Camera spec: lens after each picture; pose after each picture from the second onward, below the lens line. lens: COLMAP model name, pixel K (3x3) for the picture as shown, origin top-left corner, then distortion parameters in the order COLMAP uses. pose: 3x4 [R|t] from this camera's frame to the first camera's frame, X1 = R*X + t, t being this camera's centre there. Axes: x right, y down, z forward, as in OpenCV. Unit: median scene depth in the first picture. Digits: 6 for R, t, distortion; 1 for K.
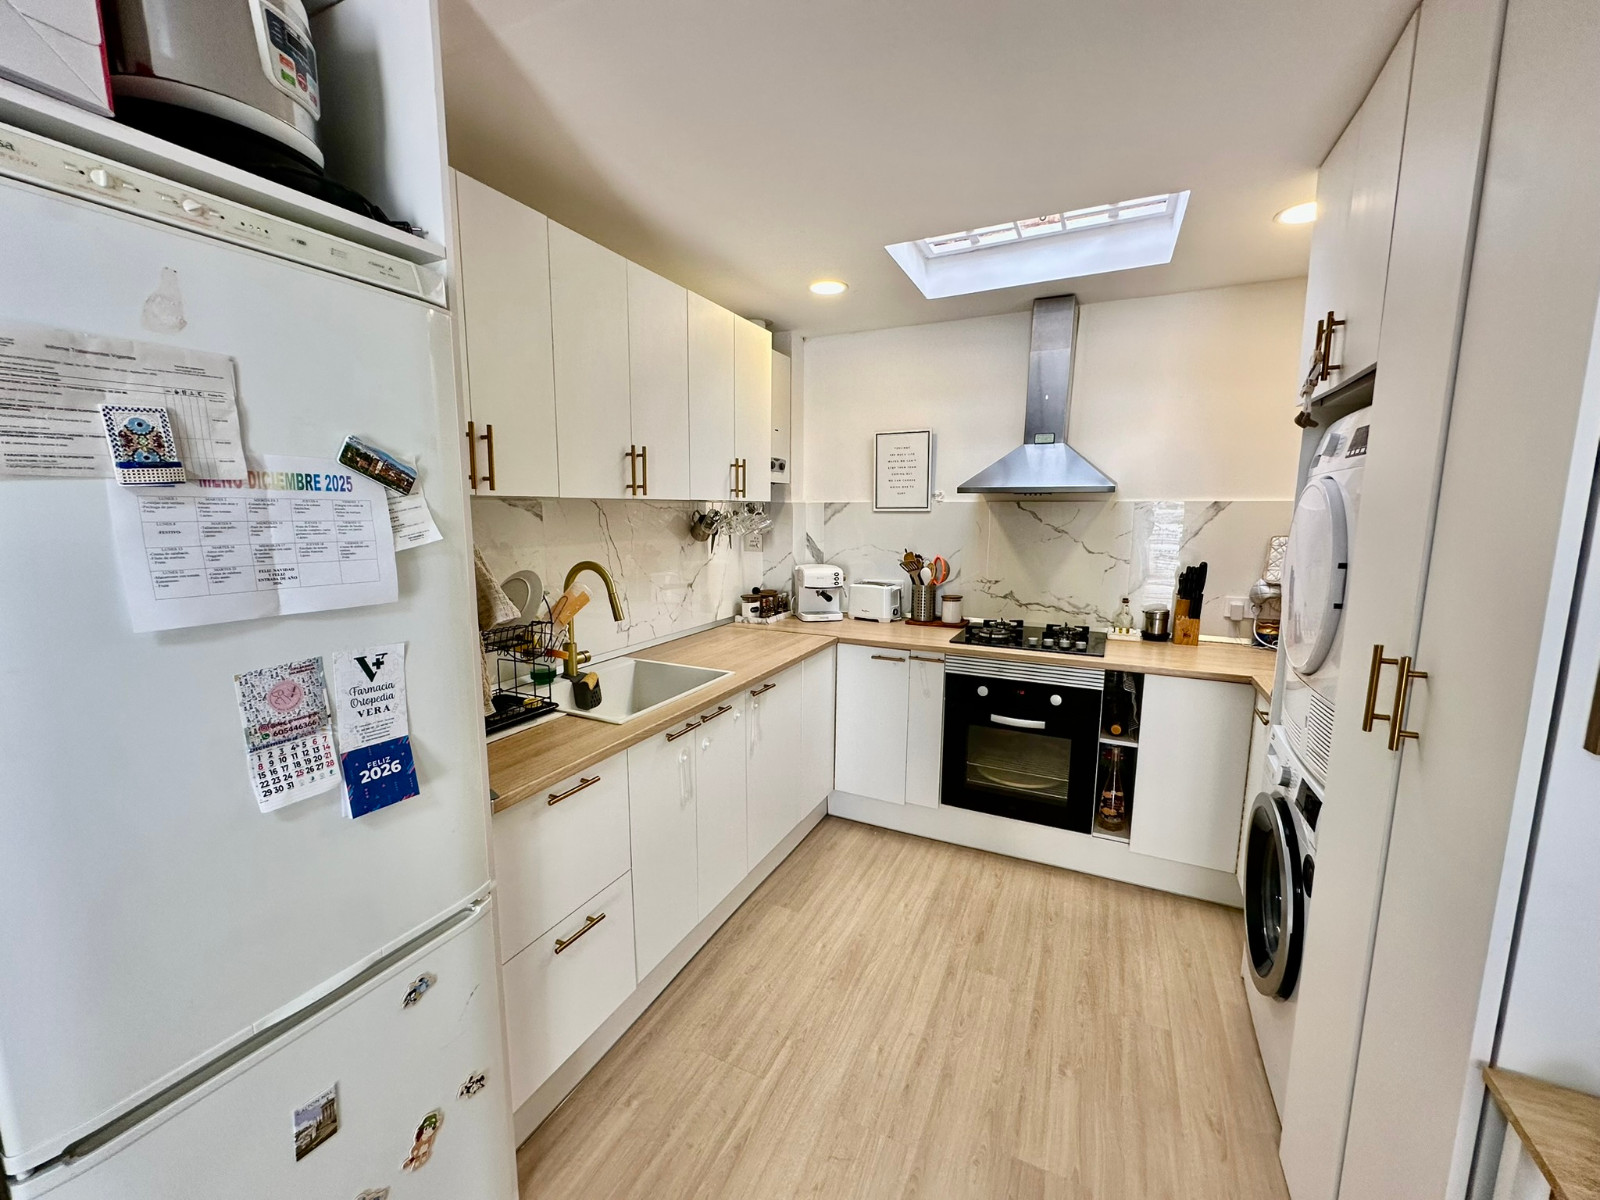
lens RADIAL K [[637.5, 0, 798.0], [0, 637.5, 599.7], [0, 0, 1]] dist [-0.002635, 0.000103]
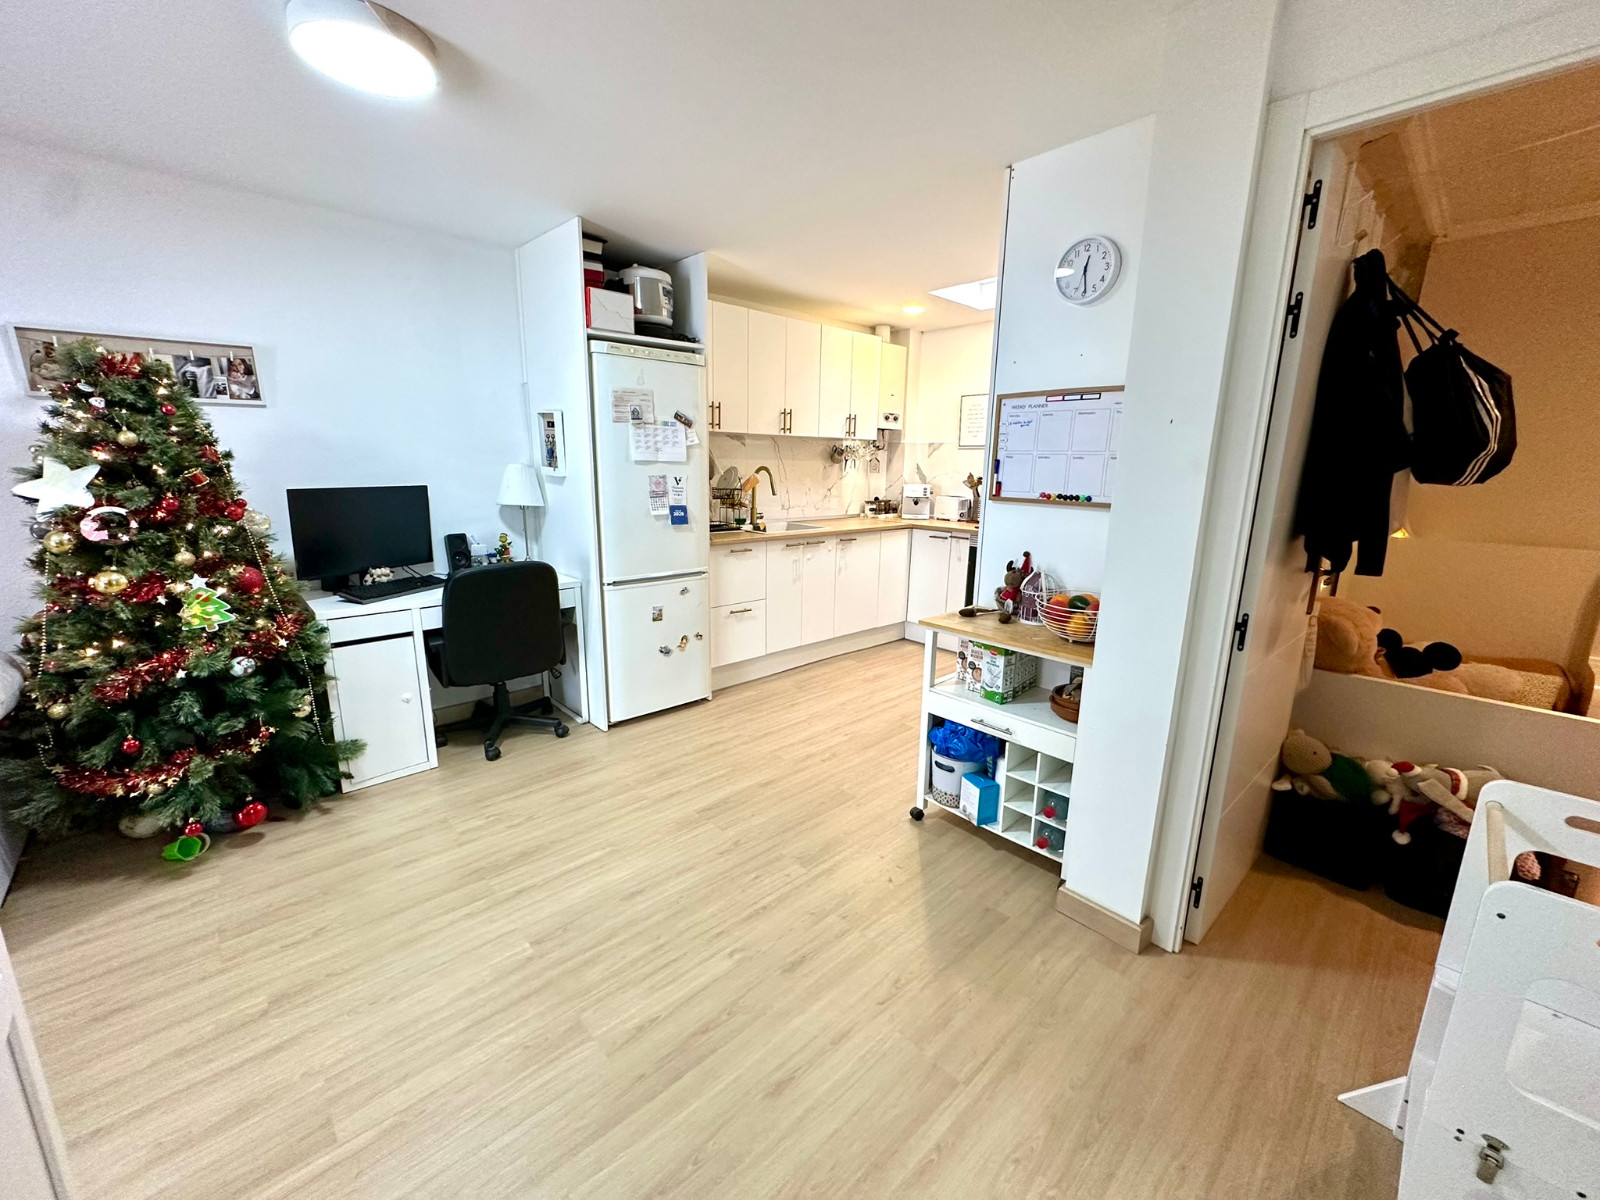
lens RADIAL K [[637.5, 0, 797.1], [0, 637.5, 598.5], [0, 0, 1]] dist [-0.002635, 0.000103]
pose [[0.931479, 0.090553, -0.352345, 0.640477], [-0.066870, 0.994642, 0.078844, 0.233416], [0.357597, -0.049880, 0.932543, -1.077162]]
